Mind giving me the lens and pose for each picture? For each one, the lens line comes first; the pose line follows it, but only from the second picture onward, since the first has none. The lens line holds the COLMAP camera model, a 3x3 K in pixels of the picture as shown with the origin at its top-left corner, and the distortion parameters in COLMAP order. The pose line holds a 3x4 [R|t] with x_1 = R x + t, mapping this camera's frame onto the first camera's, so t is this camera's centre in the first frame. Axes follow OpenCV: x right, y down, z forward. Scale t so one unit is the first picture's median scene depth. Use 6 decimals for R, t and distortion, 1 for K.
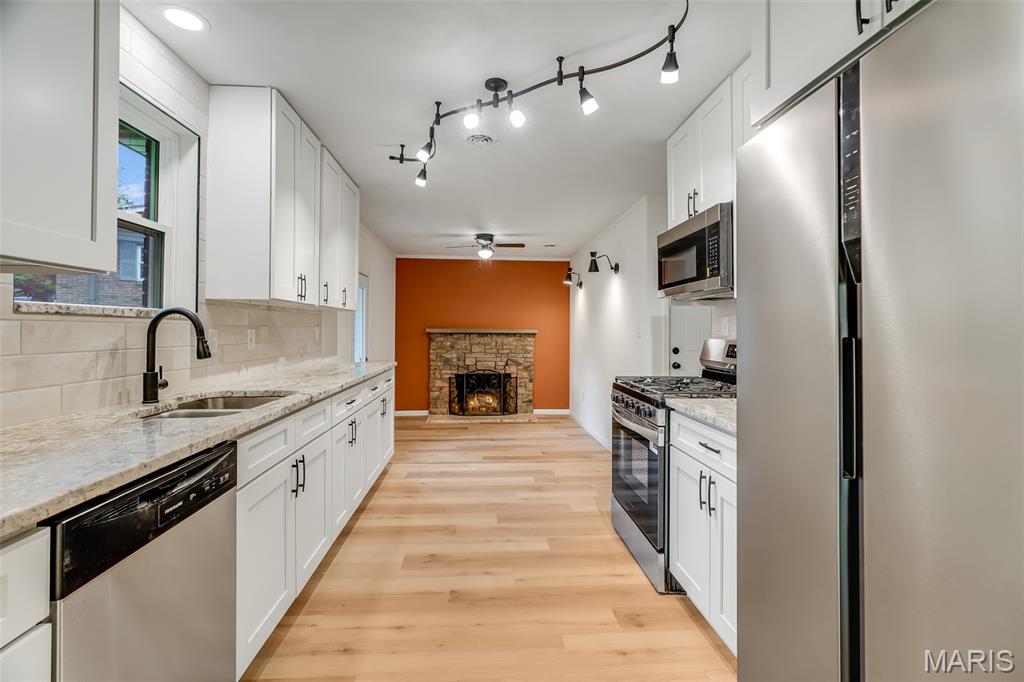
lens RADIAL K [[462.1, 0, 511.3], [0, 462.1, 329.7], [0, 0, 1]] dist [-0.013231, 0.005971]
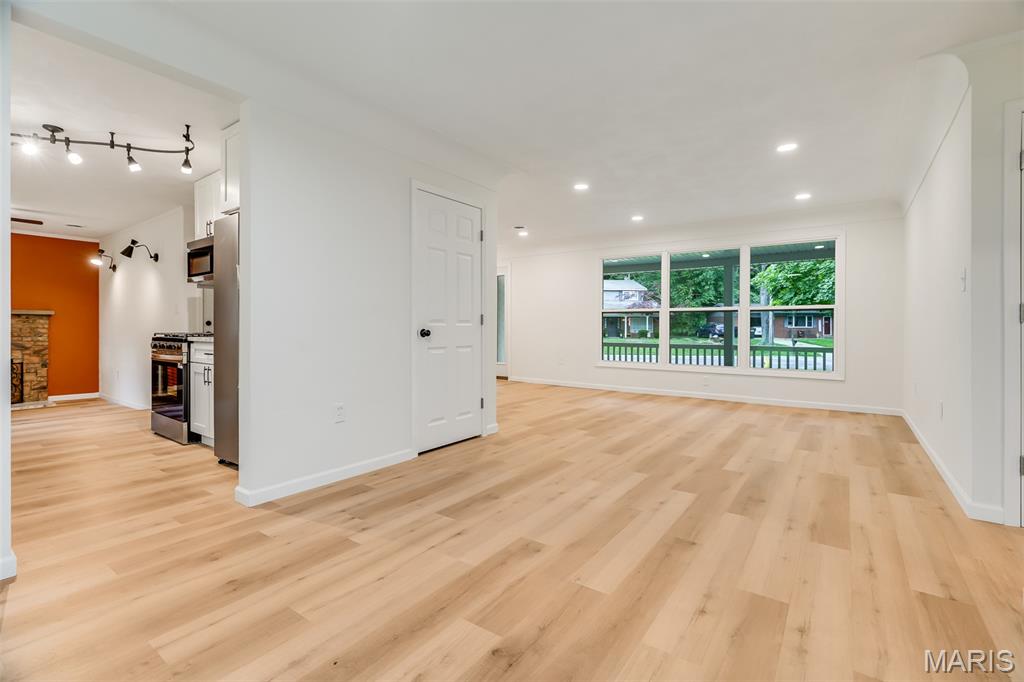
lens RADIAL K [[462.1, 0, 511.3], [0, 462.1, 329.7], [0, 0, 1]] dist [-0.013231, 0.005971]
pose [[0.638828, -0.005028, 0.769333, -0.176911], [-0.001858, 0.999966, 0.008078, 0.075520], [-0.769347, -0.006590, 0.638797, -0.825868]]
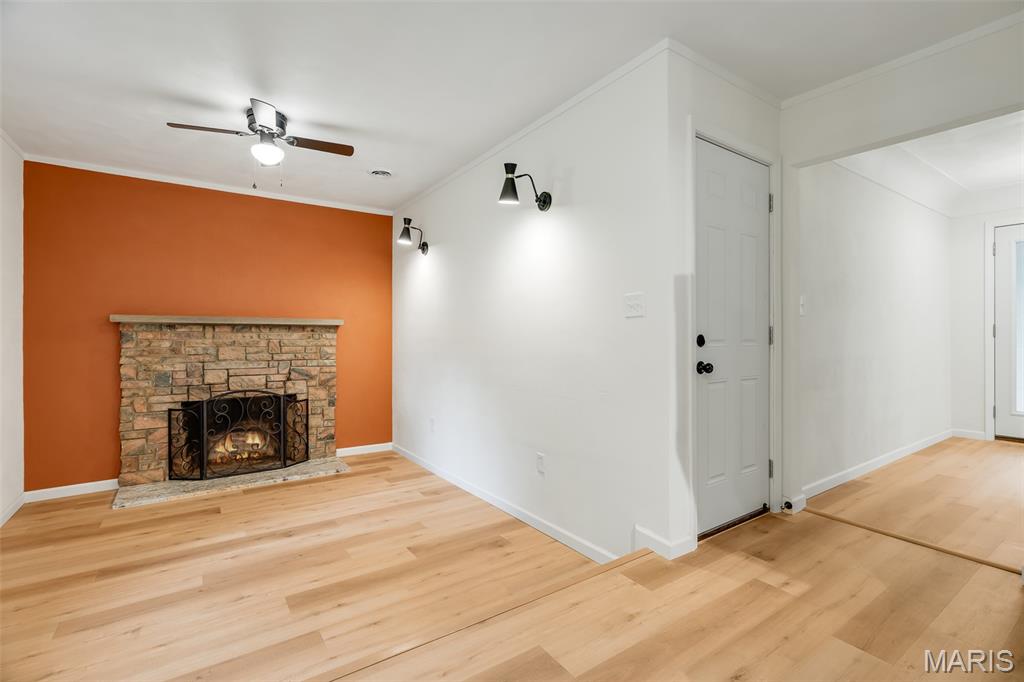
lens RADIAL K [[467.4, 0, 511.8], [0, 467.4, 336.3], [0, 0, 1]] dist [-0.014919, 0.005493]
pose [[0.860429, -0.005954, 0.509536, -0.174876], [0.004580, 0.999982, 0.003950, 0.054051], [-0.509550, -0.001065, 0.860440, 0.919075]]
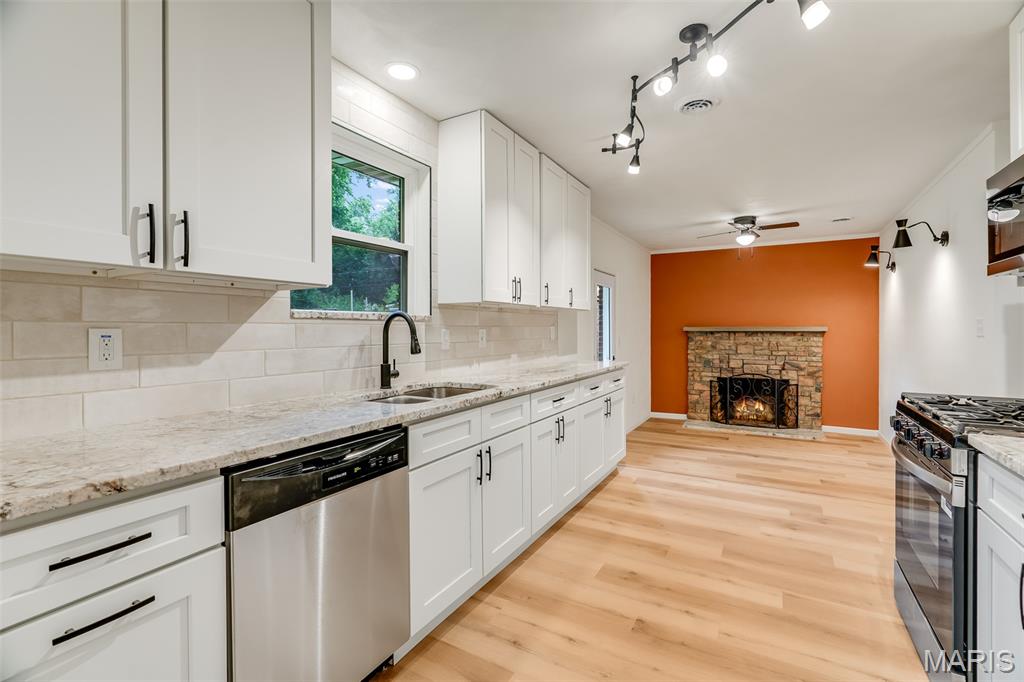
lens RADIAL K [[457.9, 0, 512.9], [0, 457.9, 334.3], [0, 0, 1]] dist [-0.009077, 0.001566]
pose [[0.829607, -0.001836, -0.558345, 0.119545], [0.008399, 0.999922, 0.009192, 0.002040], [0.558284, -0.012315, 0.829558, 0.098205]]
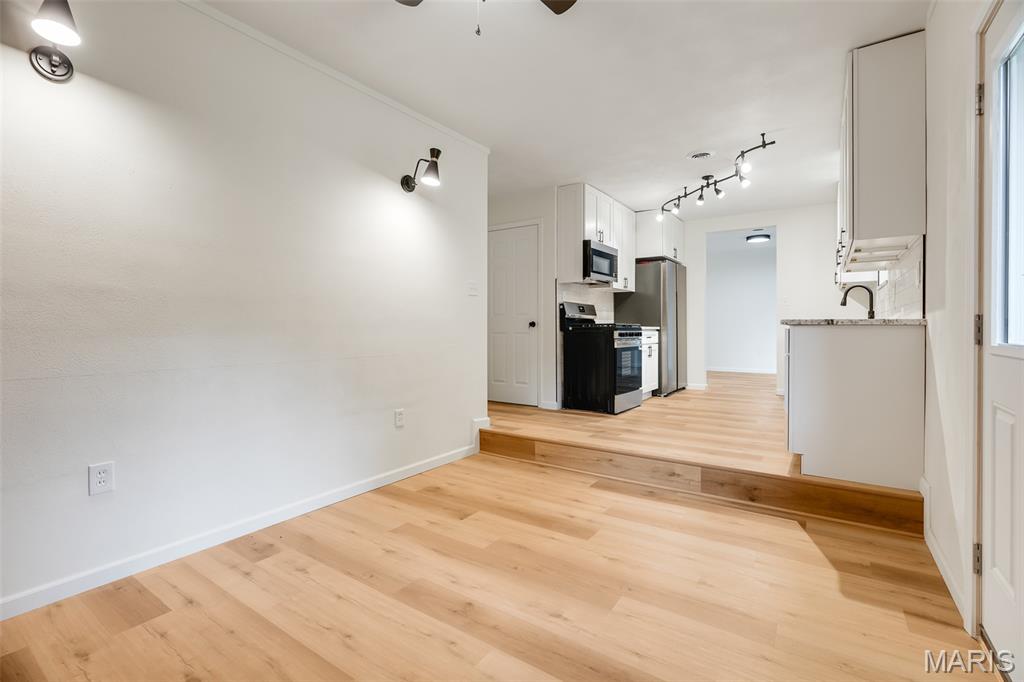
lens RADIAL K [[462.1, 0, 511.3], [0, 462.1, 329.7], [0, 0, 1]] dist [-0.013231, 0.005971]
pose [[-0.778468, -0.008034, 0.627633, -0.505803], [-0.006709, 0.999967, 0.004478, 0.117535], [-0.627649, -0.000724, -0.778496, 2.477447]]
